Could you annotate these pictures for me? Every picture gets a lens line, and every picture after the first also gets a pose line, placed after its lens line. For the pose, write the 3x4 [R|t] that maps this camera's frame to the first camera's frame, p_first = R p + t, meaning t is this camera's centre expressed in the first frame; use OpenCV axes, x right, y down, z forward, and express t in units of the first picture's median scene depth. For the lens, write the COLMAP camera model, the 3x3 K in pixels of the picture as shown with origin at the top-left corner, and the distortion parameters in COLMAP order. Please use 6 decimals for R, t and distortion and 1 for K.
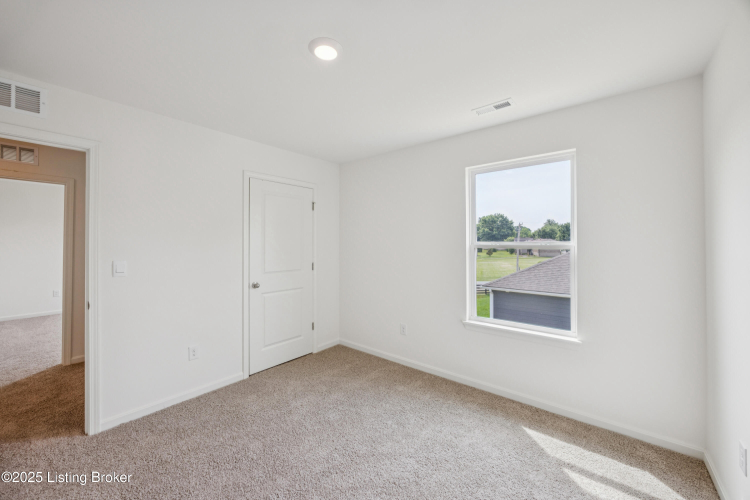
lens RADIAL K [[294.0, 0, 375.2], [0, 294.0, 237.0], [0, 0, 1]] dist [0.001661, 0.000098]
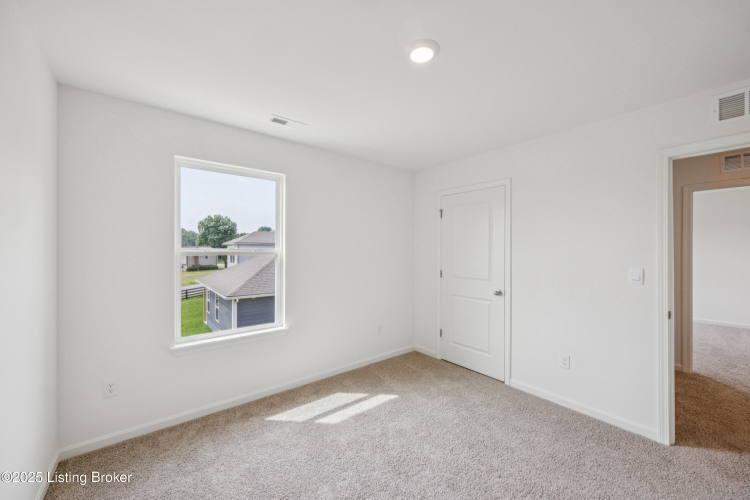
lens RADIAL K [[289.4, 0, 375.0], [0, 289.4, 250.0], [0, 0, 1]] dist [0.022903, -0.000046]
pose [[0.204169, 0.004375, 0.978926, -0.429063], [-0.024220, 0.999706, 0.000584, 0.008454], [-0.978636, -0.023829, 0.204215, 0.356752]]
